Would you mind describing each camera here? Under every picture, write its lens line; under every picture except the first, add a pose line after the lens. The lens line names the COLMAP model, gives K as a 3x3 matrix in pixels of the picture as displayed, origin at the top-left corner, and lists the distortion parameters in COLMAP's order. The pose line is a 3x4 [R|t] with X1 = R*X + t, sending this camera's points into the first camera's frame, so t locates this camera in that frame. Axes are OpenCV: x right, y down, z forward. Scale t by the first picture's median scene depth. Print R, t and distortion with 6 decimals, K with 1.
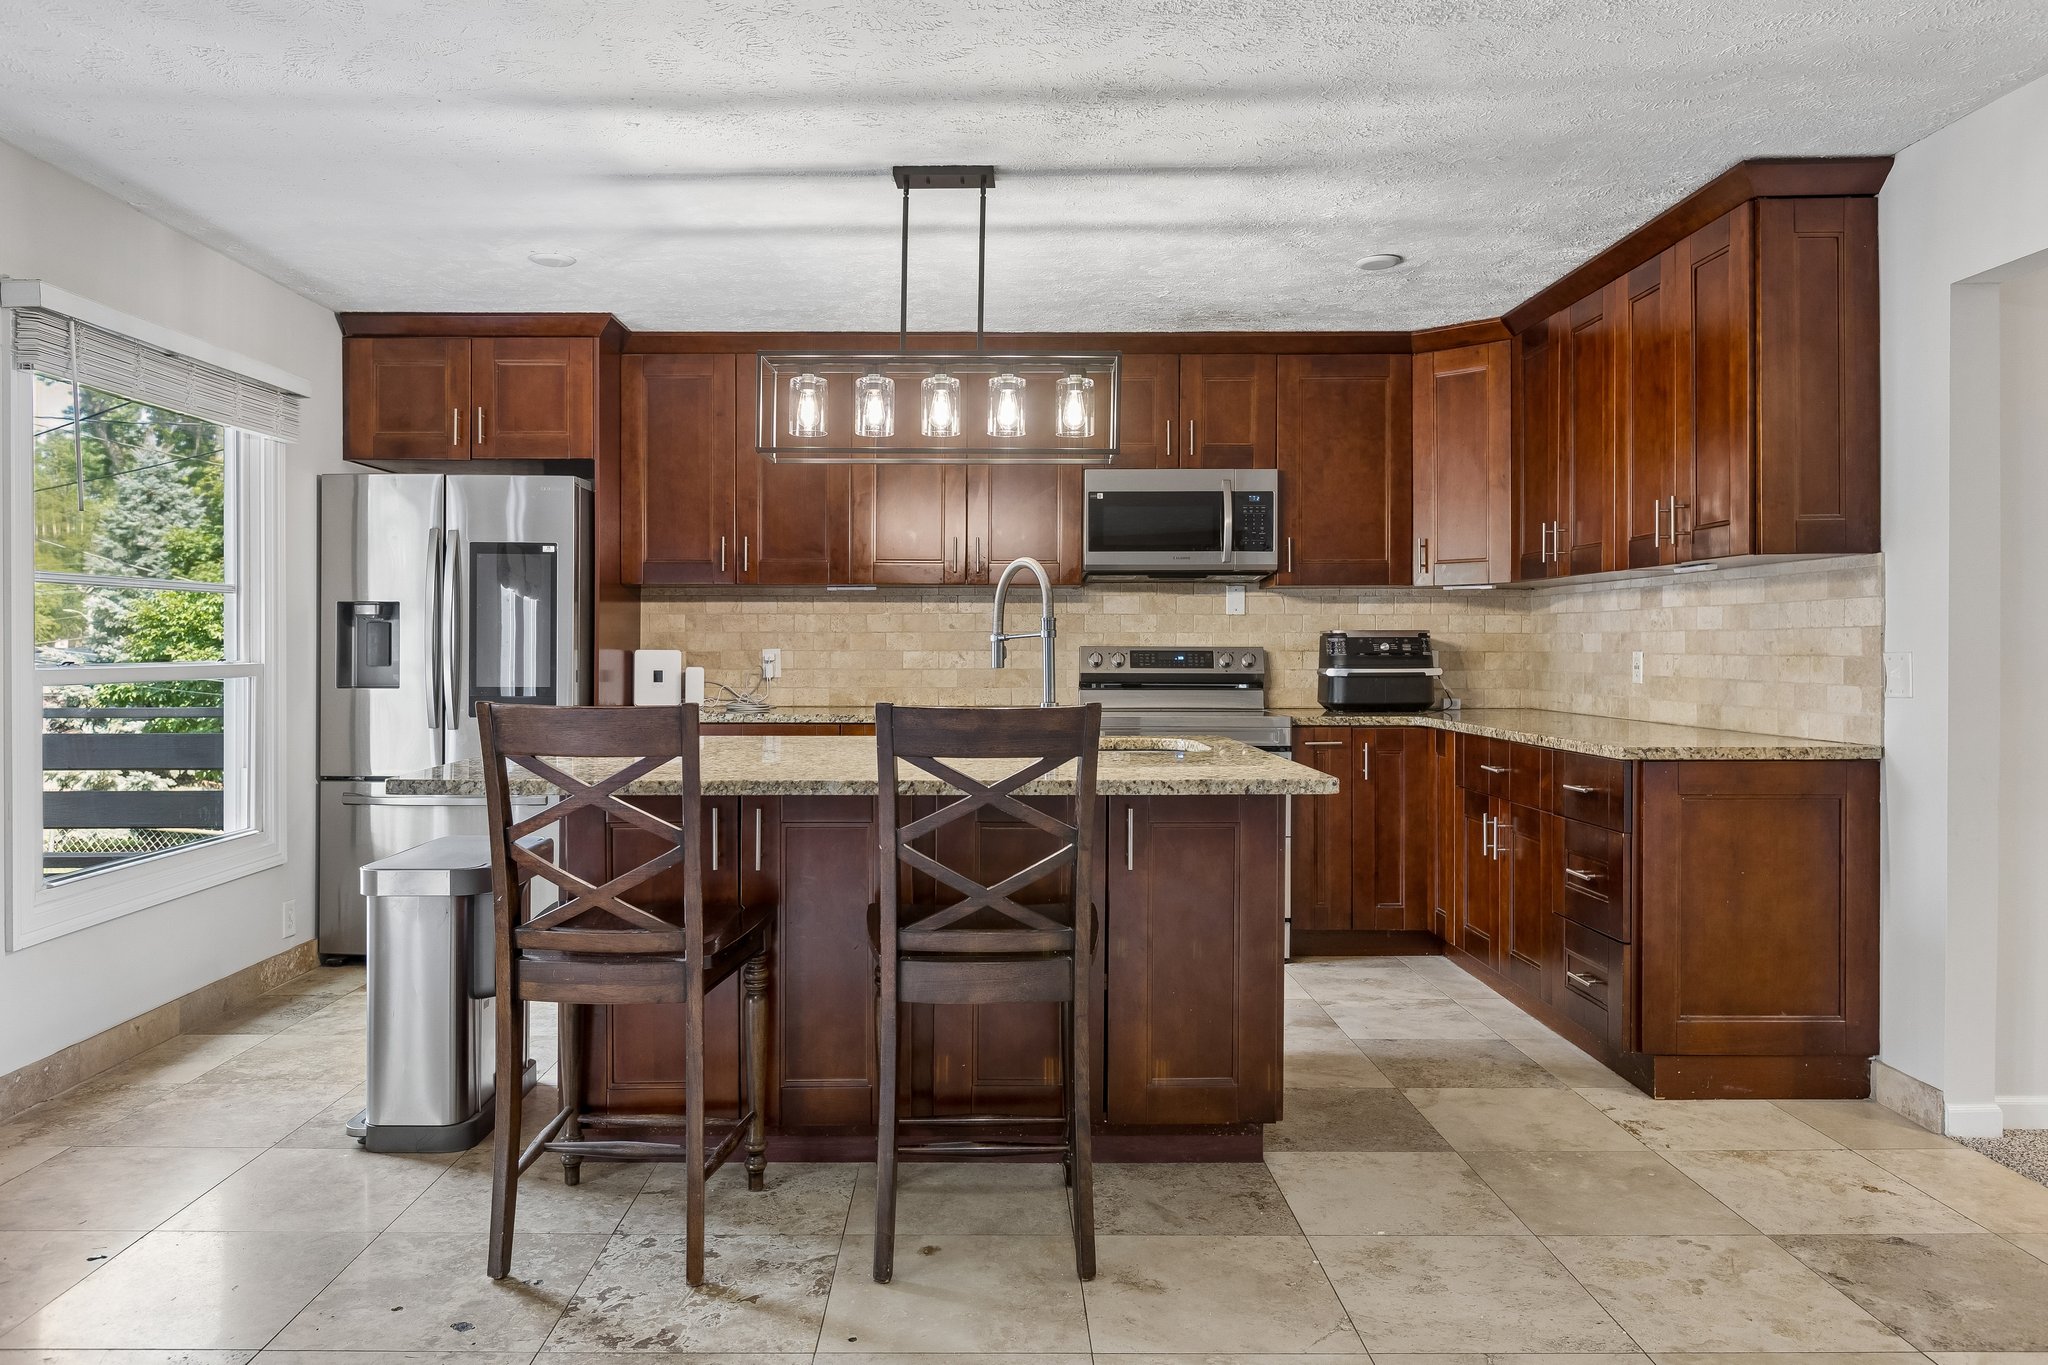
lens RADIAL K [[1352.2, 0, 1015.8], [0, 1352.2, 659.4], [0, 0, 1]] dist [0.002089, -0.002283]
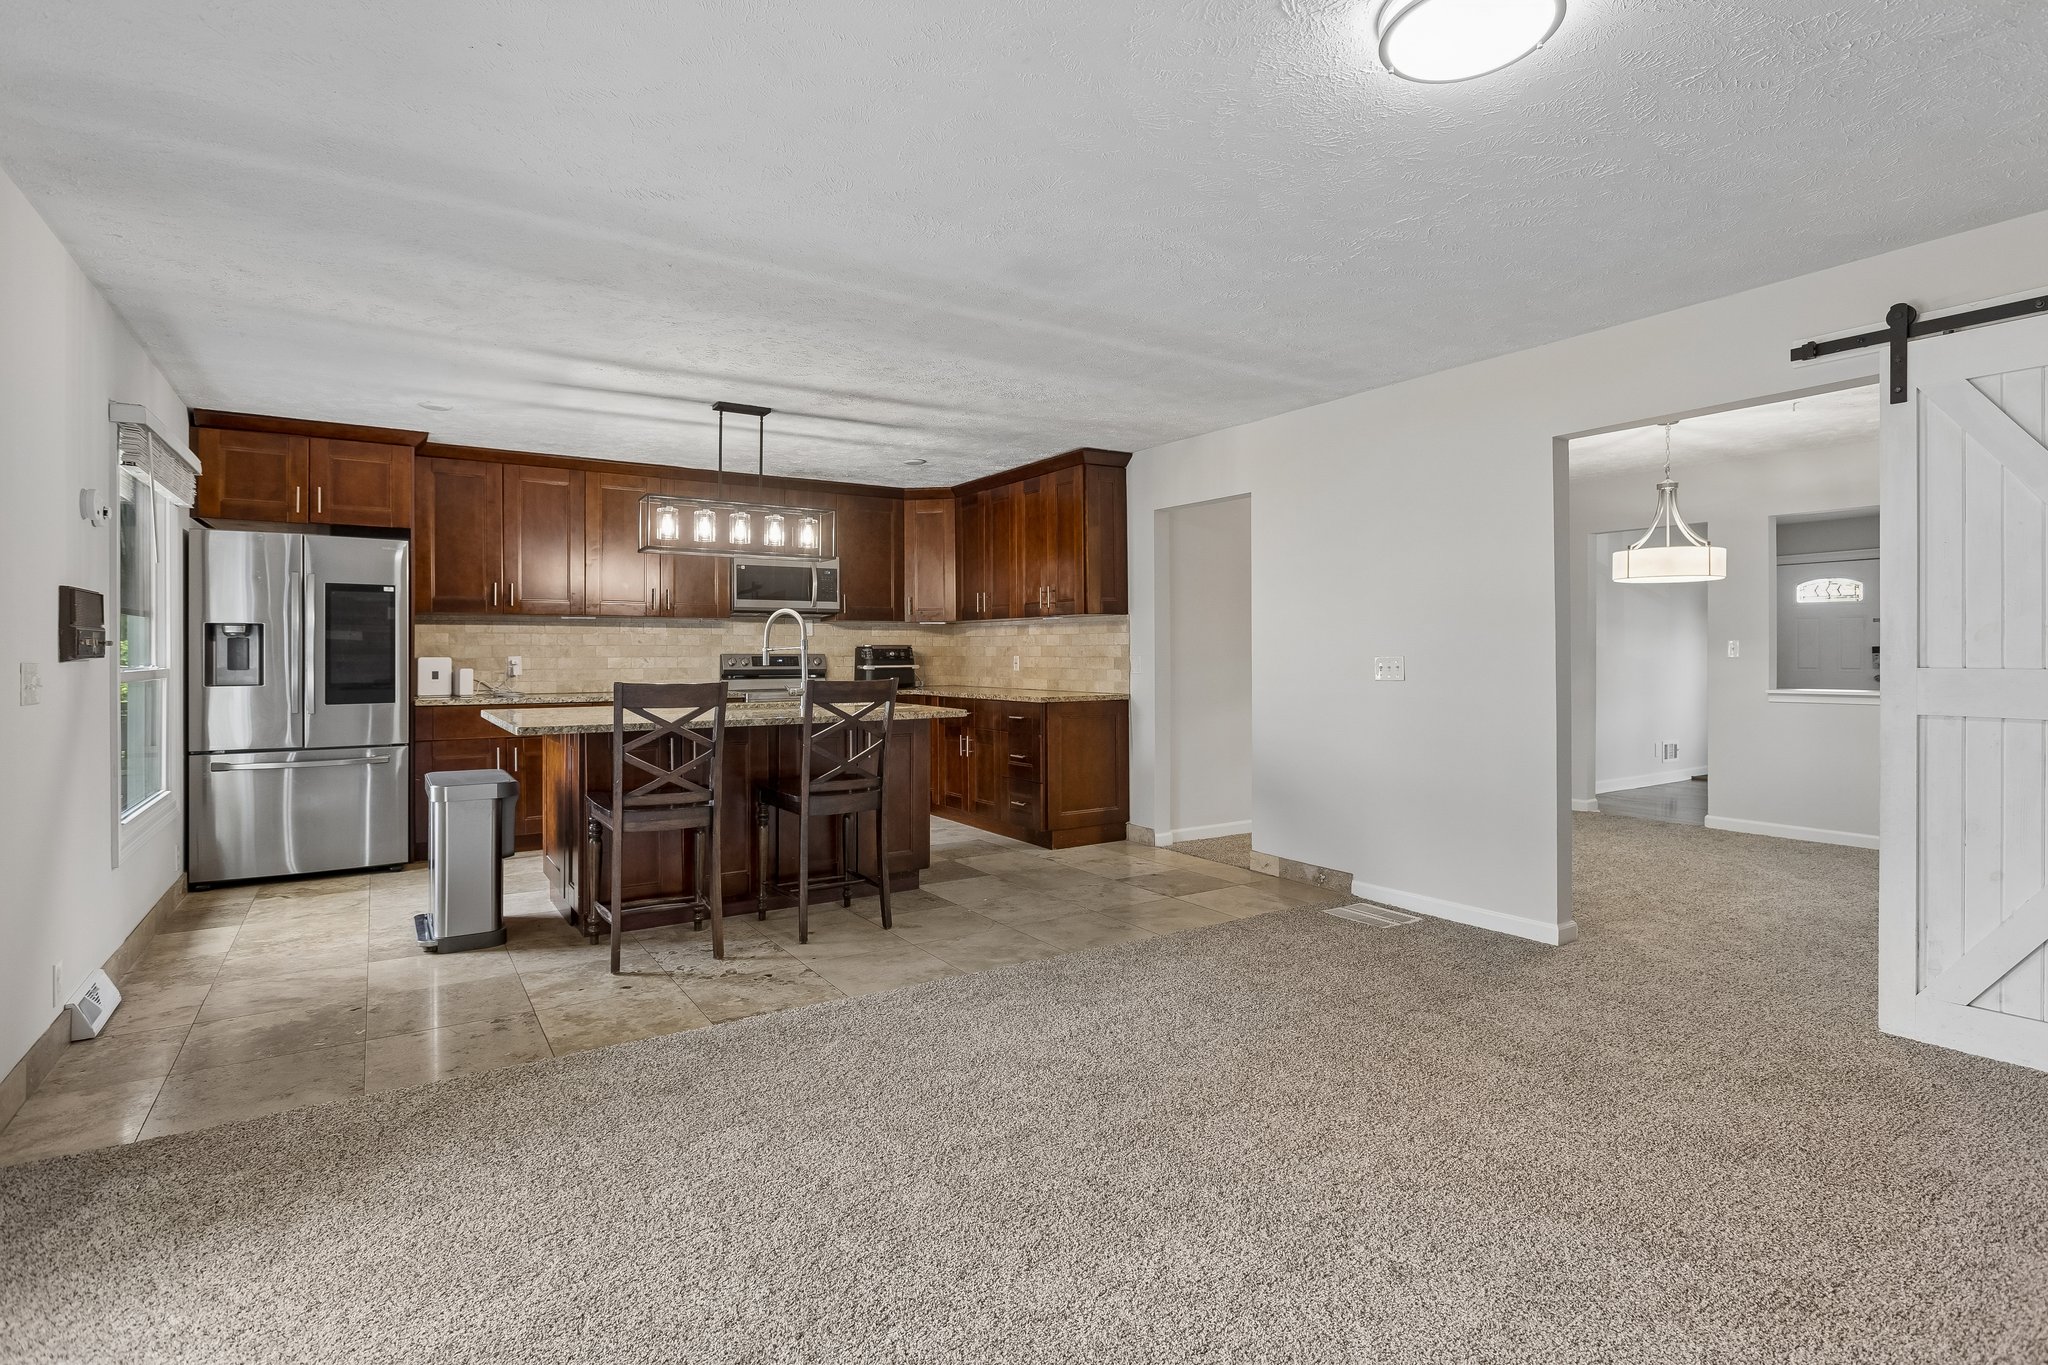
lens RADIAL K [[1007.4, 0, 1029.7], [0, 1007.4, 654.8], [0, 0, 1]] dist [-0.000057, 0.000353]
pose [[0.837563, -0.003455, 0.546330, -0.364155], [0.007994, 0.999950, -0.005931, 0.002188], [-0.546282, 0.009335, 0.837549, -0.306406]]
